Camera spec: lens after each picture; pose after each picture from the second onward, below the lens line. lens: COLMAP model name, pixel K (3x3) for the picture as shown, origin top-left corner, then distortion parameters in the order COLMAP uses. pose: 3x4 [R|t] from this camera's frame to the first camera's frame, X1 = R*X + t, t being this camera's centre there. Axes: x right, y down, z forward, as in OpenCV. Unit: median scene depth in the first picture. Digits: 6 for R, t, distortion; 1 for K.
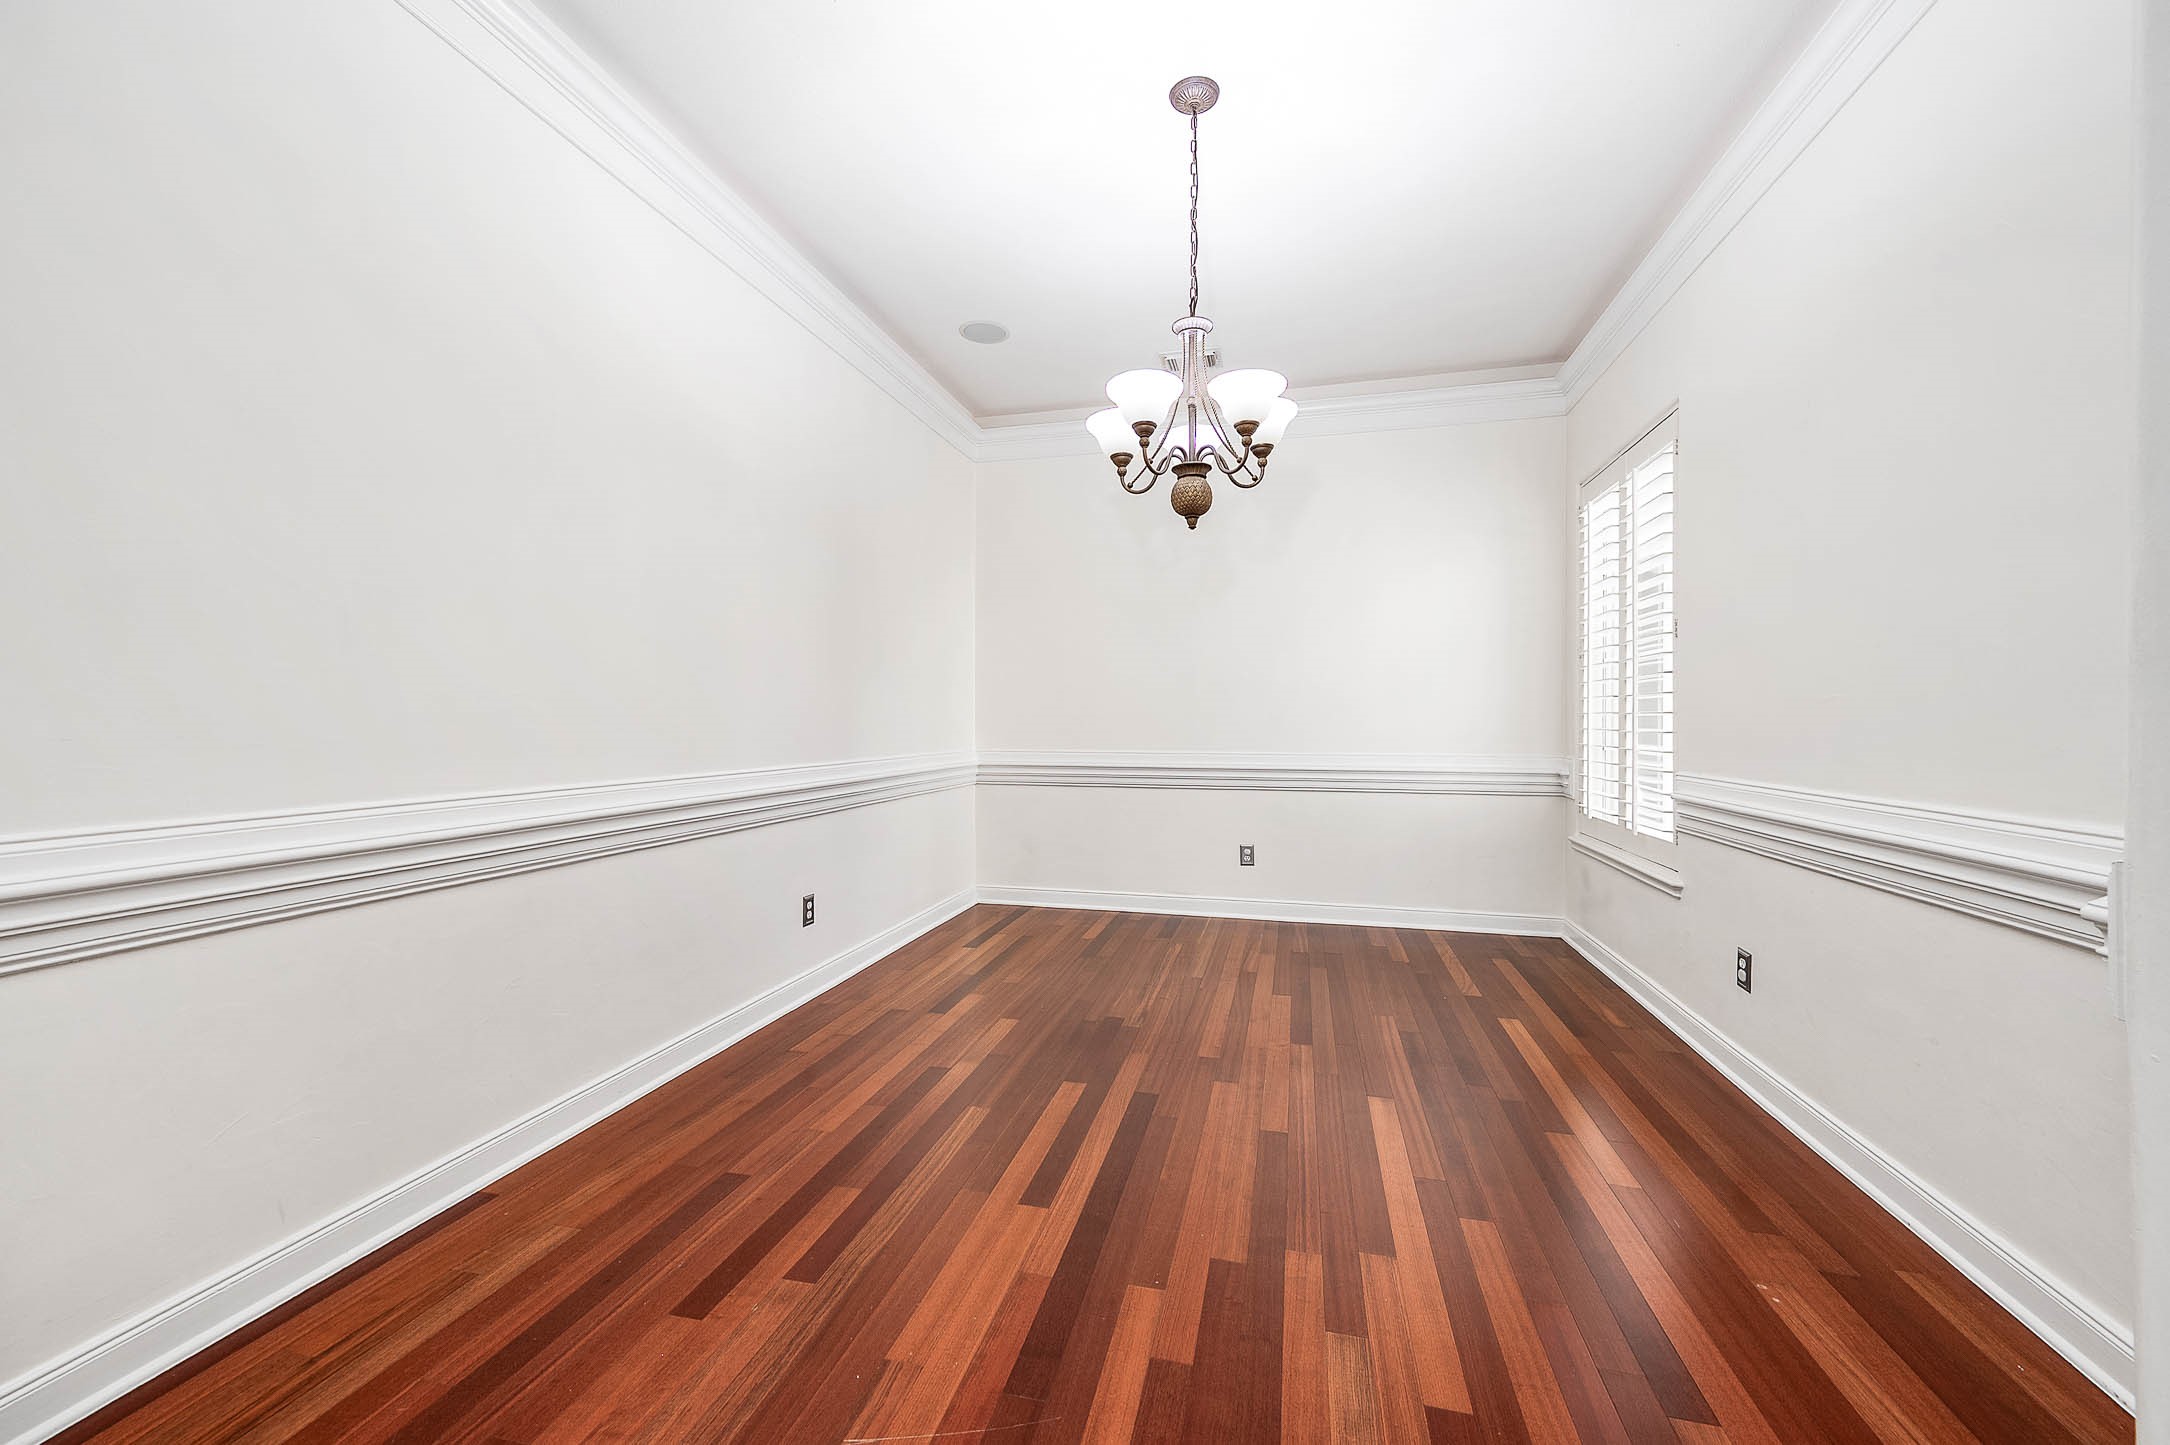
lens RADIAL K [[868.7, 0, 1082.7], [0, 868.7, 713.8], [0, 0, 1]] dist [0.047442, 0.000122]
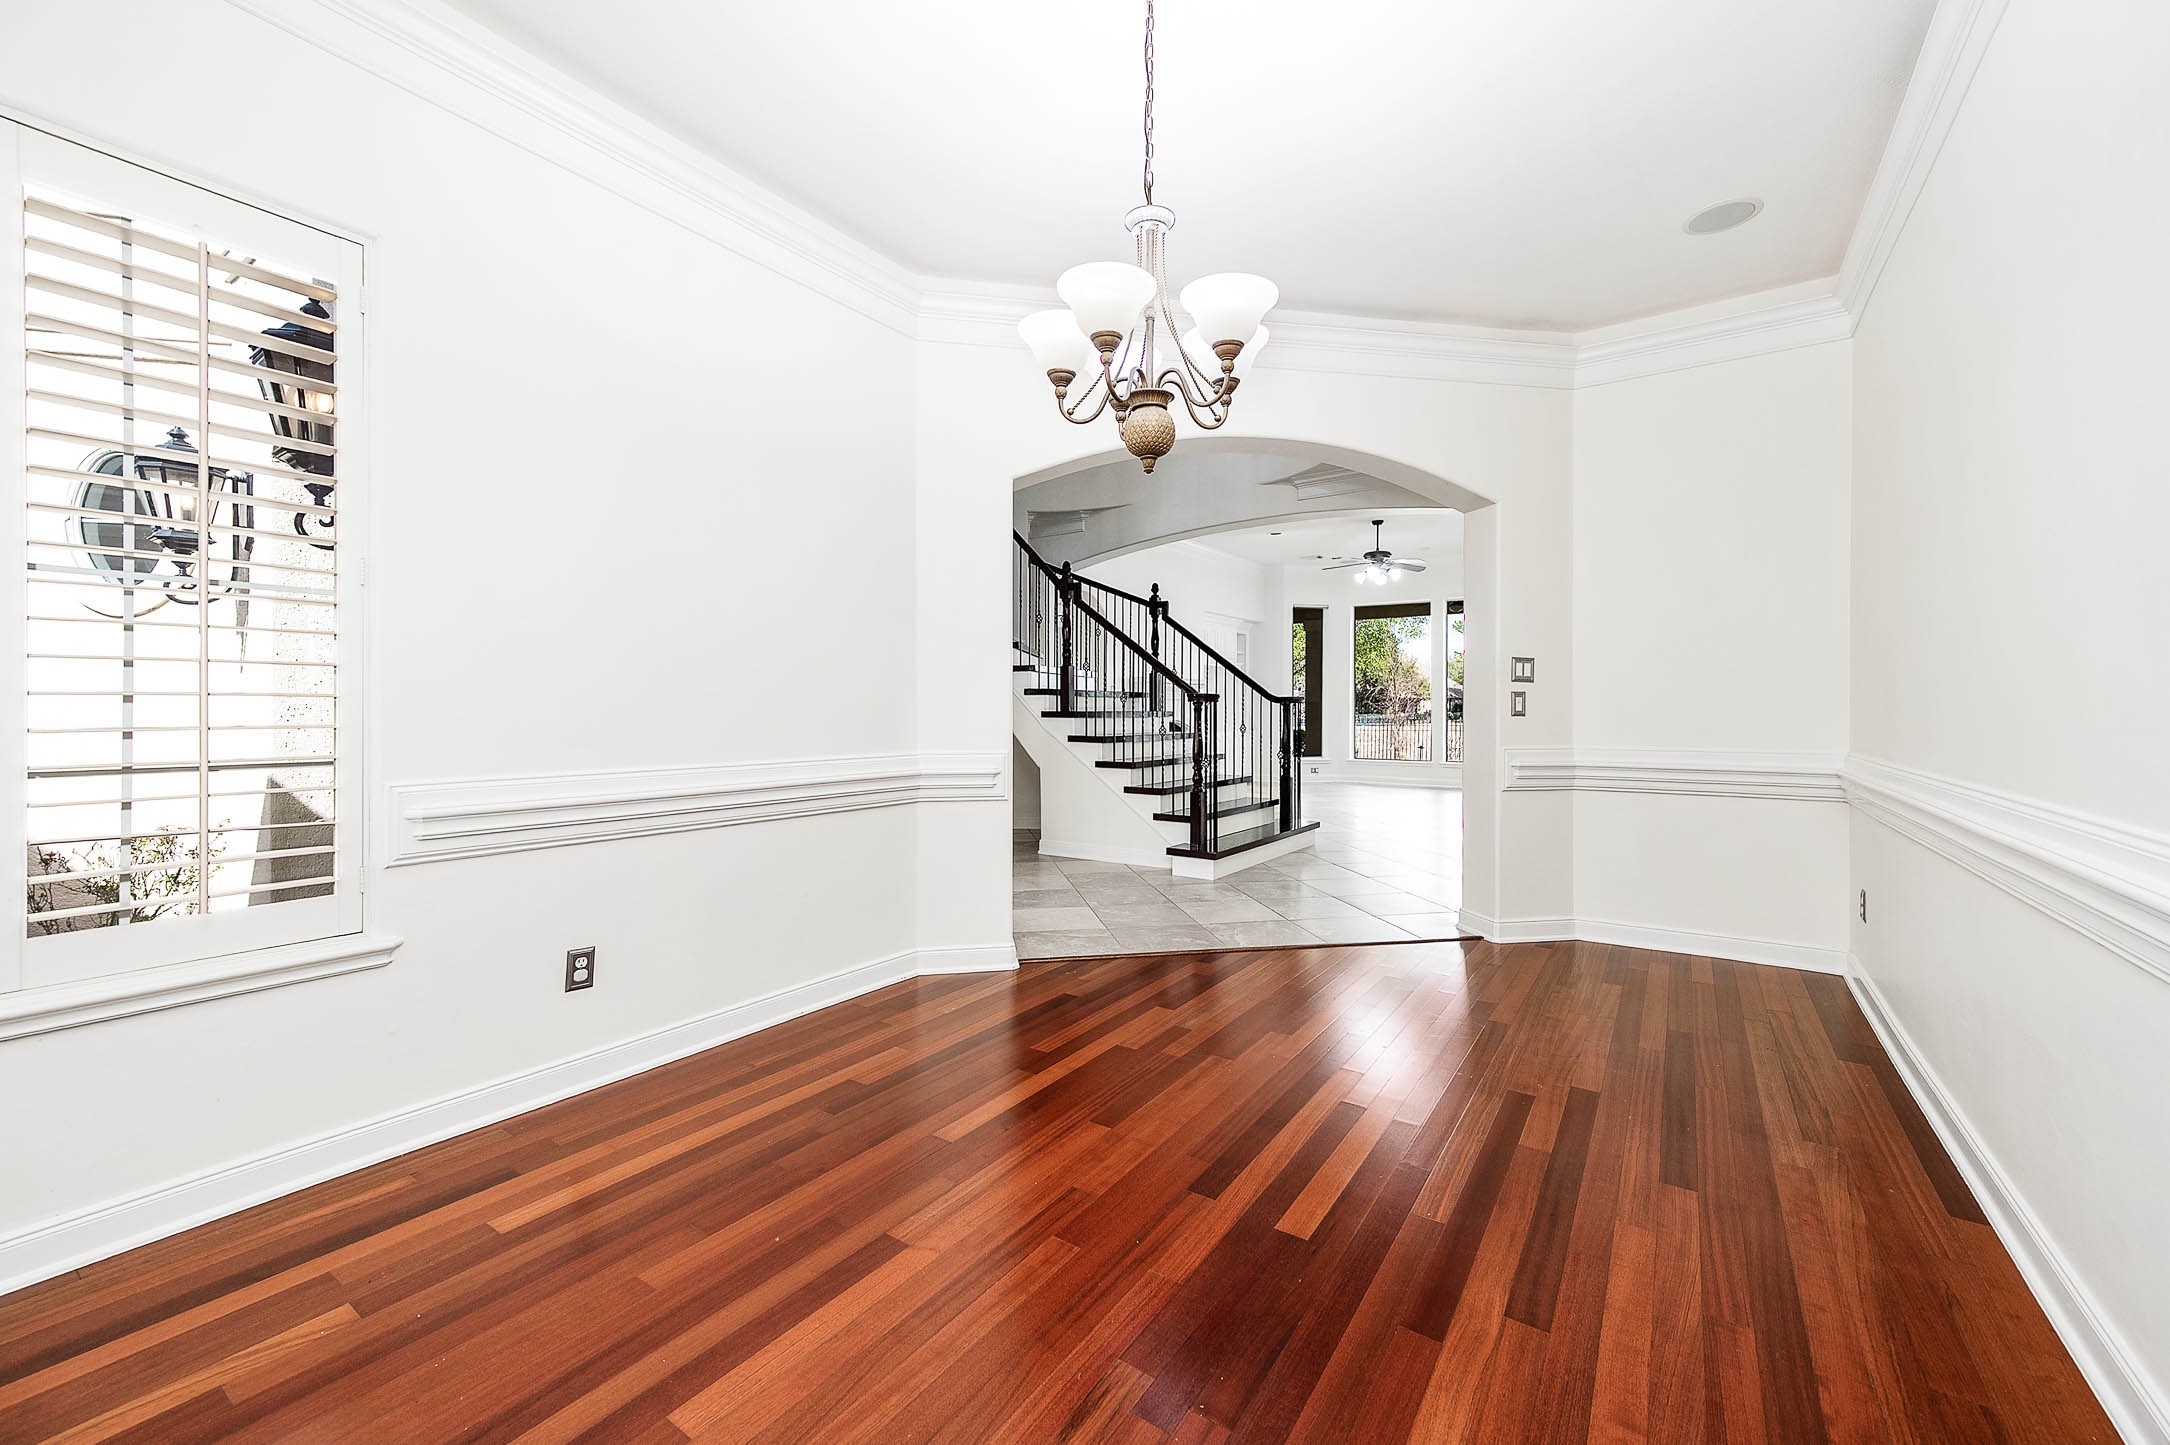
lens RADIAL K [[868.7, 0, 1082.7], [0, 868.7, 713.8], [0, 0, 1]] dist [0.047442, 0.000122]
pose [[-0.936233, -0.006143, 0.351326, -0.101101], [-0.006861, 0.999976, -0.000797, 0.009783], [-0.351313, -0.003156, -0.936253, 1.757158]]
